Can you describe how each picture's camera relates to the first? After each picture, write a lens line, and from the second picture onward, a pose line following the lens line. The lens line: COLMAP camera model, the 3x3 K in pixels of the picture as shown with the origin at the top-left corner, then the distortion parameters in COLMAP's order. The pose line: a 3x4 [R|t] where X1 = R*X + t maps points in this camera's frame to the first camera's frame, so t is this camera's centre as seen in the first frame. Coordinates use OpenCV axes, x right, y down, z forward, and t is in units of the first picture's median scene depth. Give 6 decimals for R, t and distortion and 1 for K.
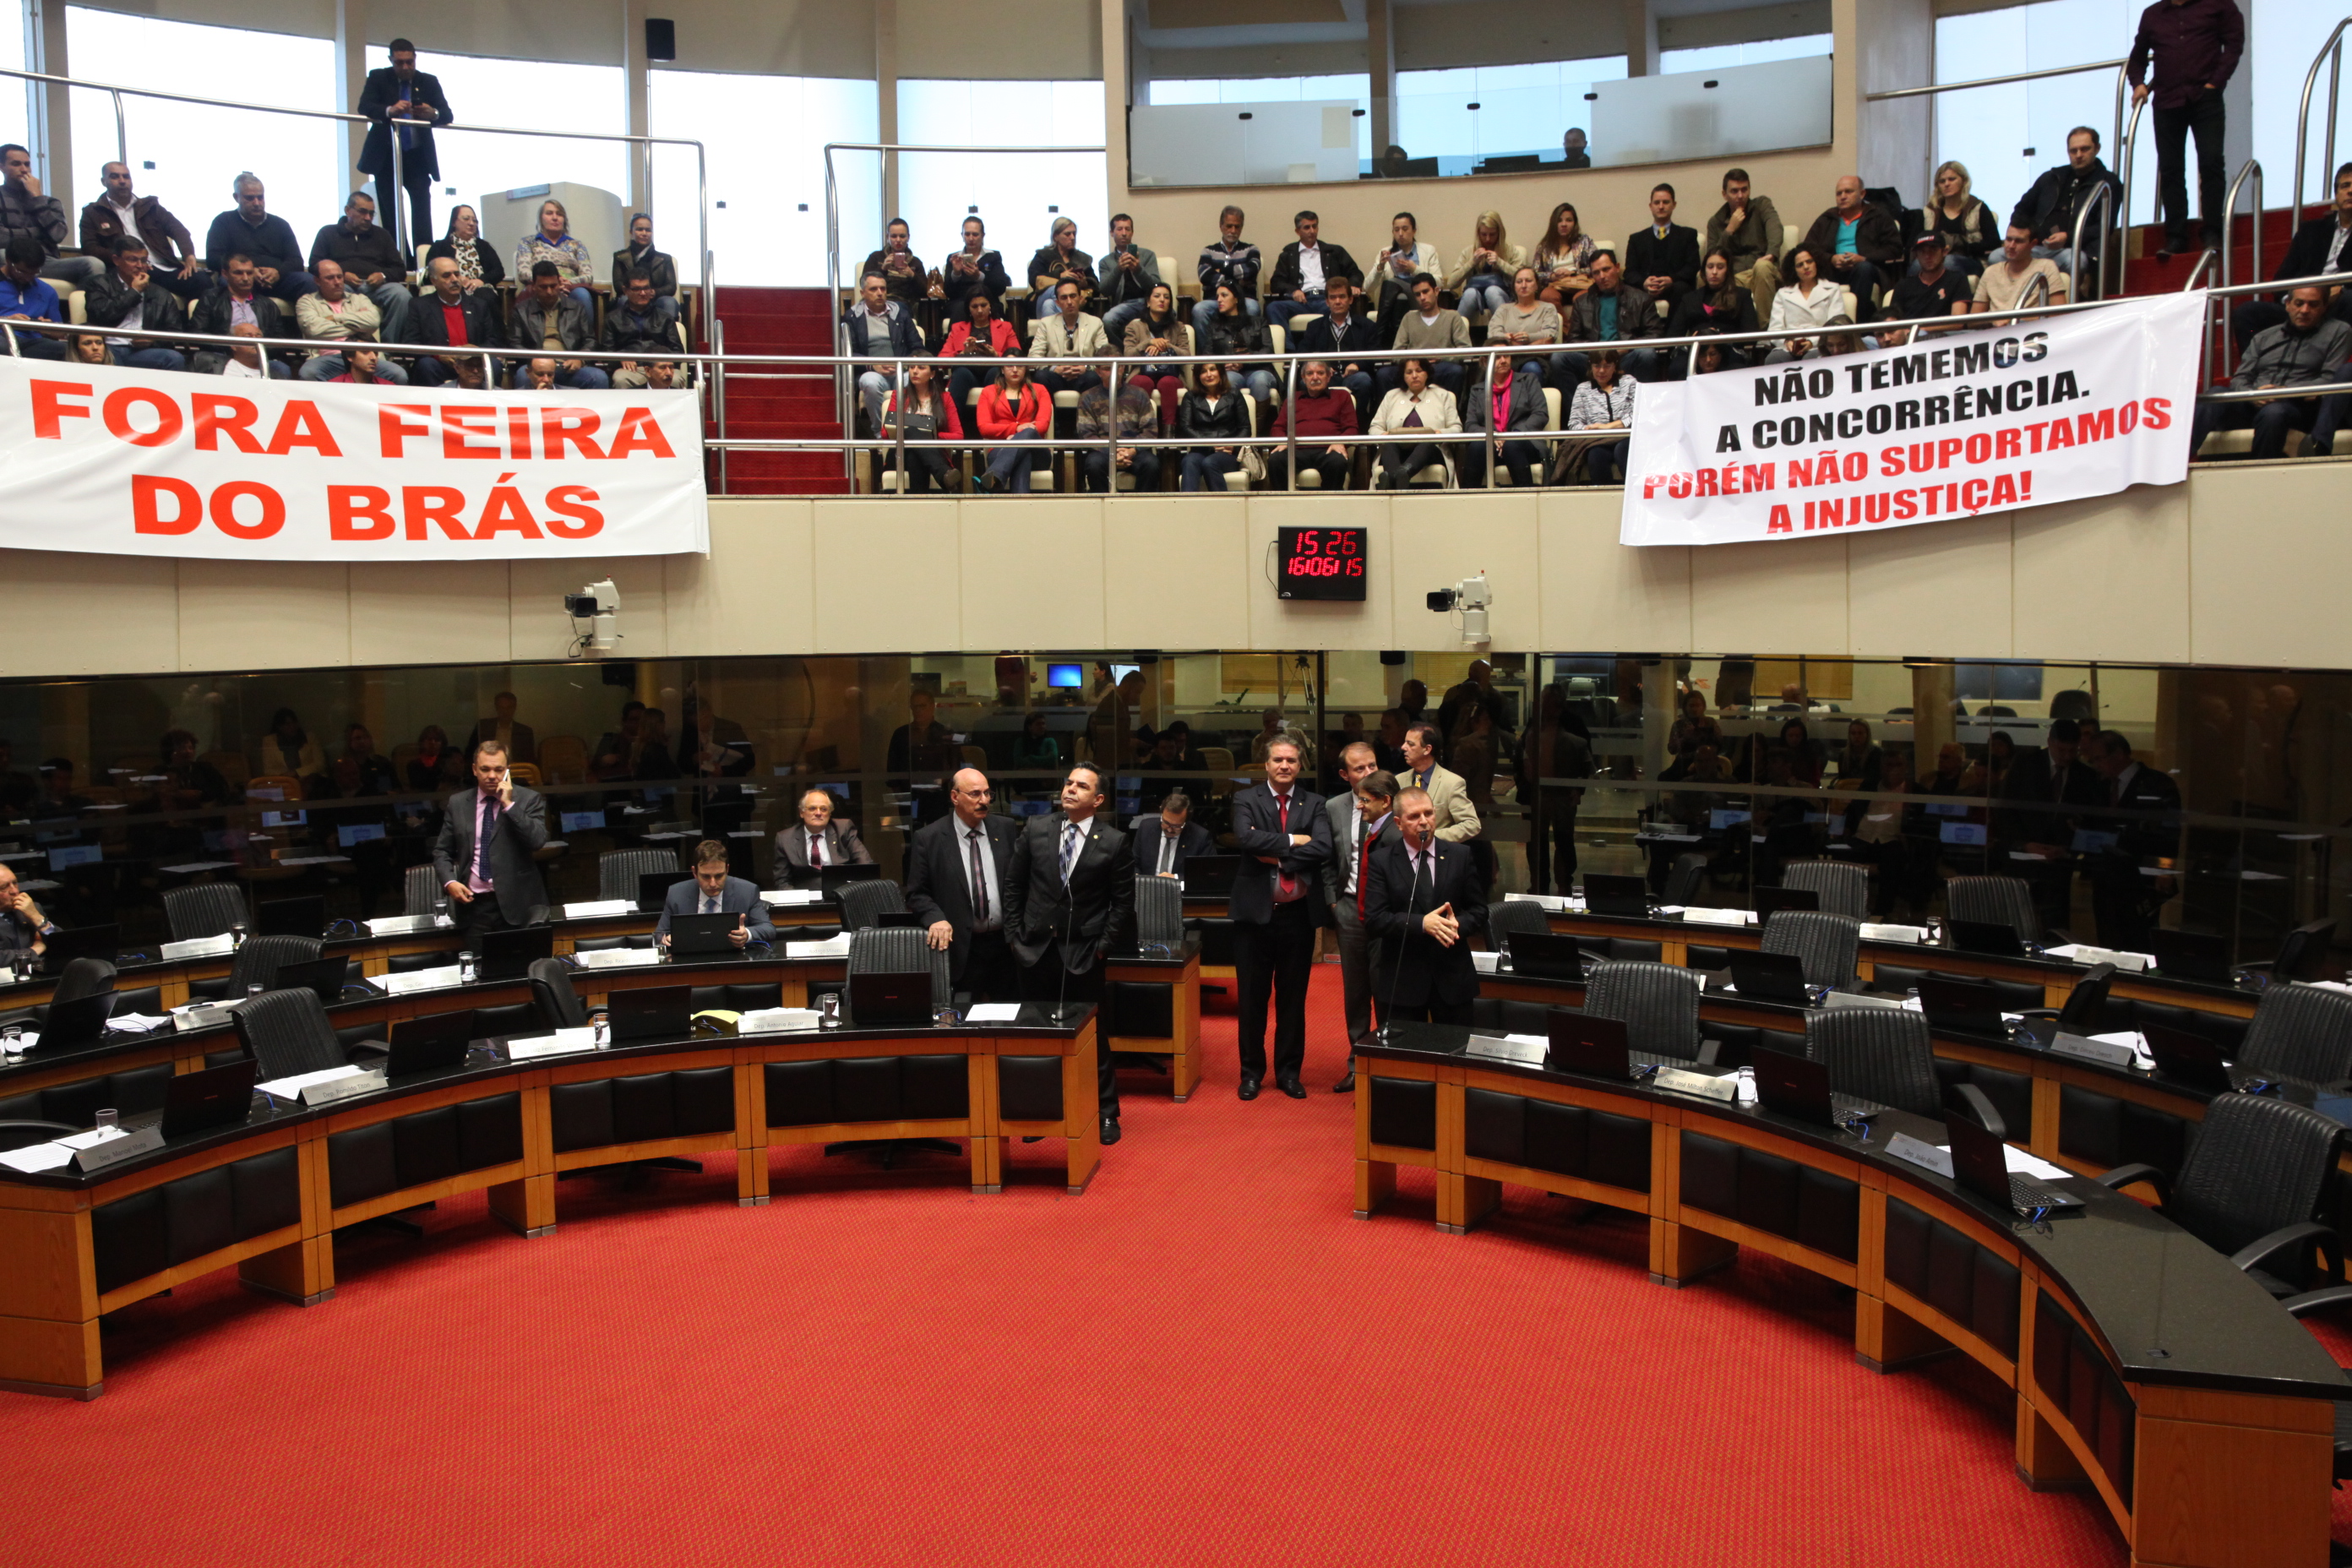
lens RADIAL K [[2018.3, 0, 1176.0], [0, 2018.3, 784.0], [0, 0, 1]] dist [-0.058530, 0.107750]
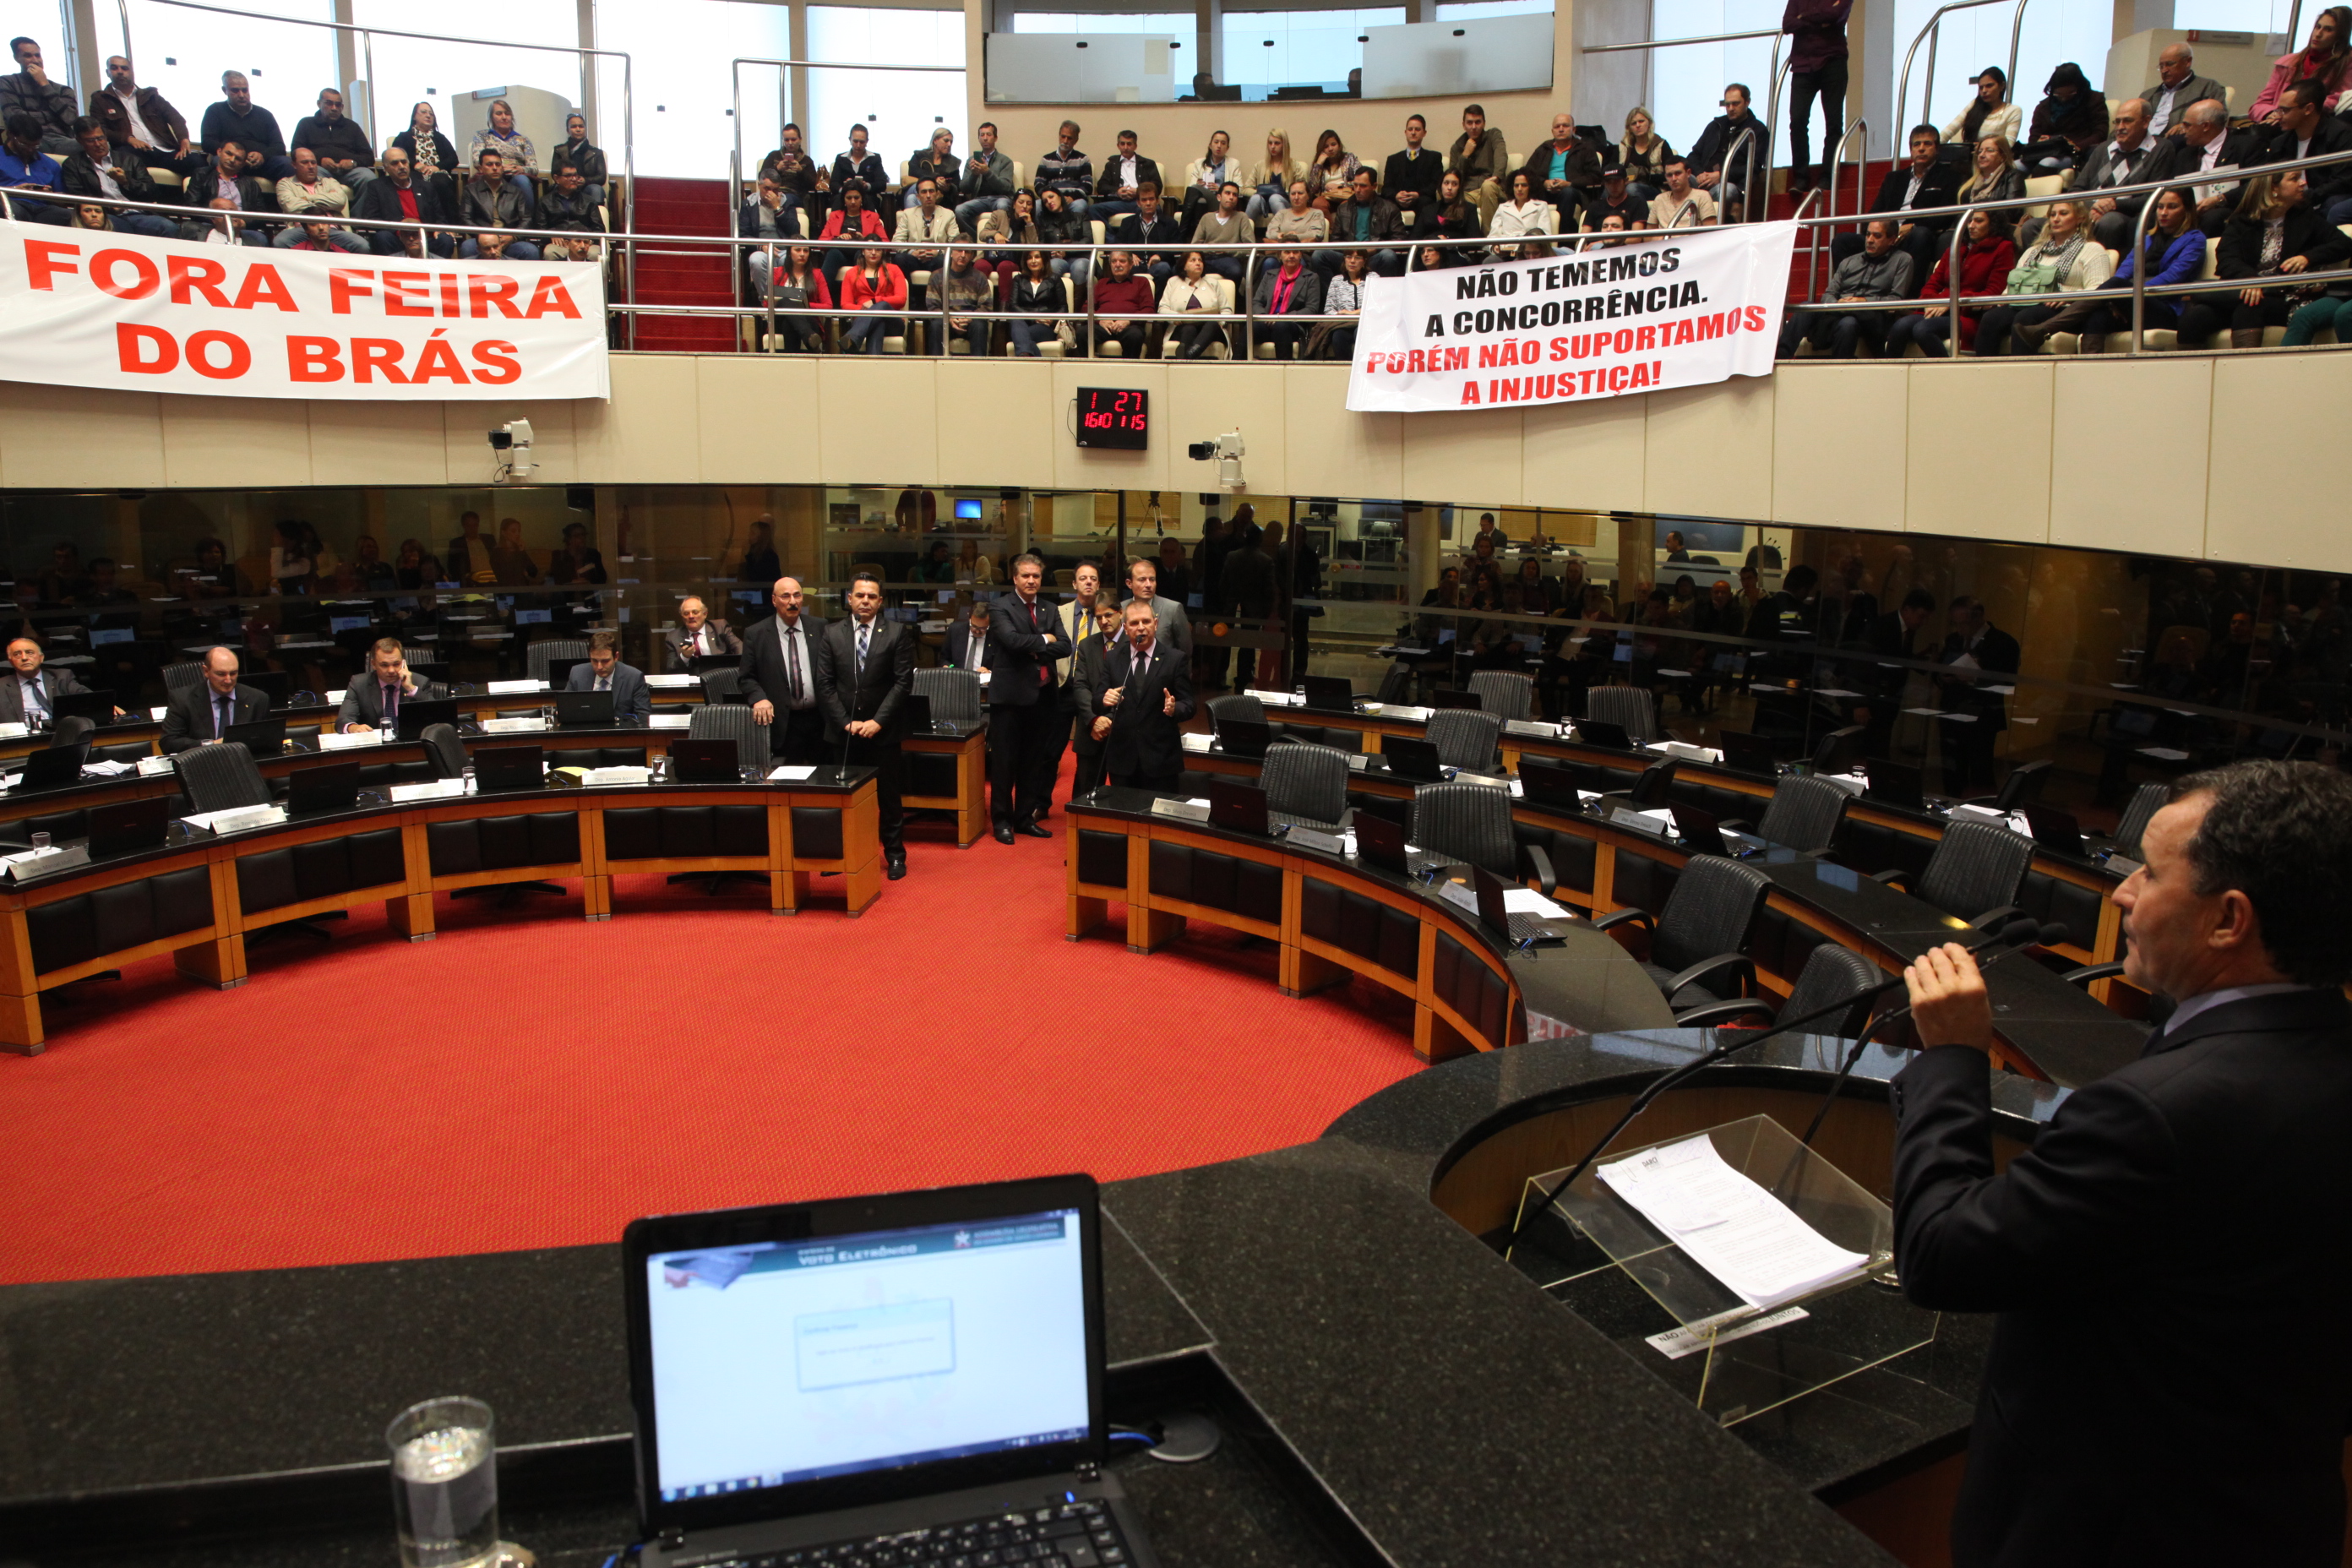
lens RADIAL K [[1625.7, 0, 1176.0], [0, 1625.7, 784.0], [0, 0, 1]] dist [-0.112488, 0.095072]
pose [[0.999038, 0.021475, 0.038230, 0.085383], [-0.025586, 0.993546, 0.110508, 0.002304], [-0.035610, -0.111380, 0.993140, -0.004693]]
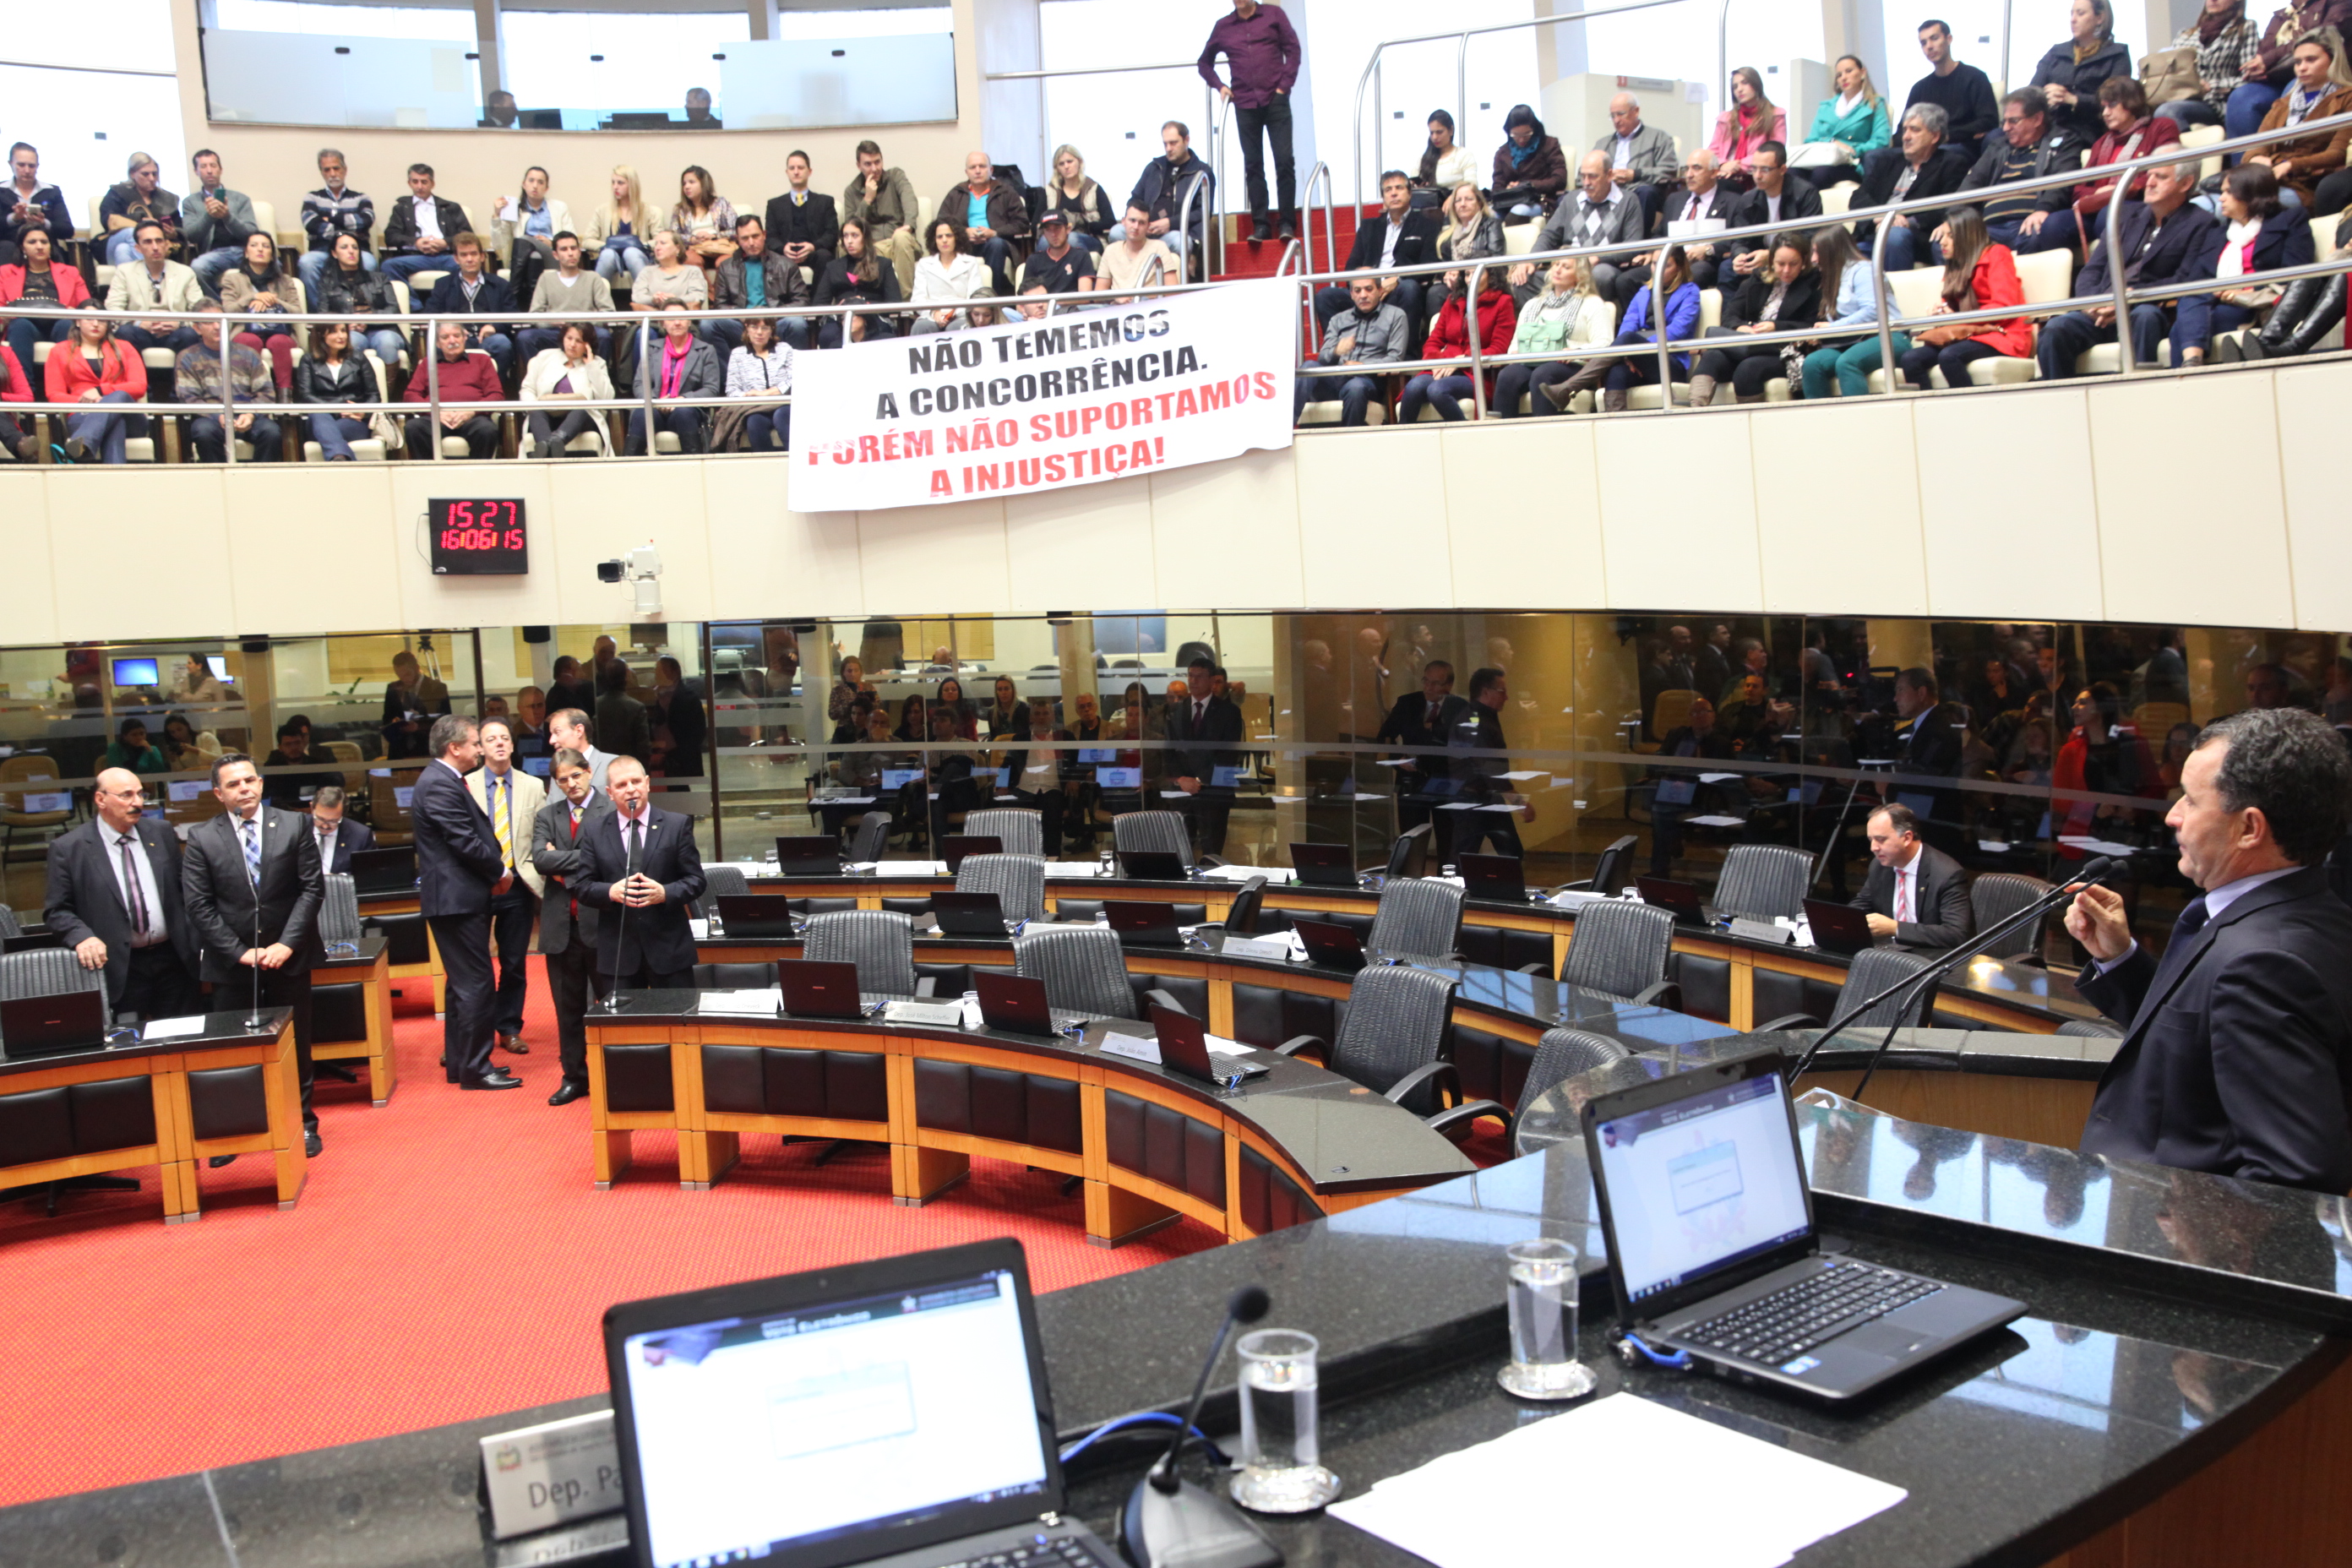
lens RADIAL K [[2146.2, 0, 1176.0], [0, 2146.2, 784.0], [0, 0, 1]] dist [-0.059365, 0.149624]
pose [[0.911865, -0.065506, 0.405231, -0.047505], [0.062376, 0.997833, 0.020941, 0.007767], [-0.405724, 0.006182, 0.913975, -0.062627]]
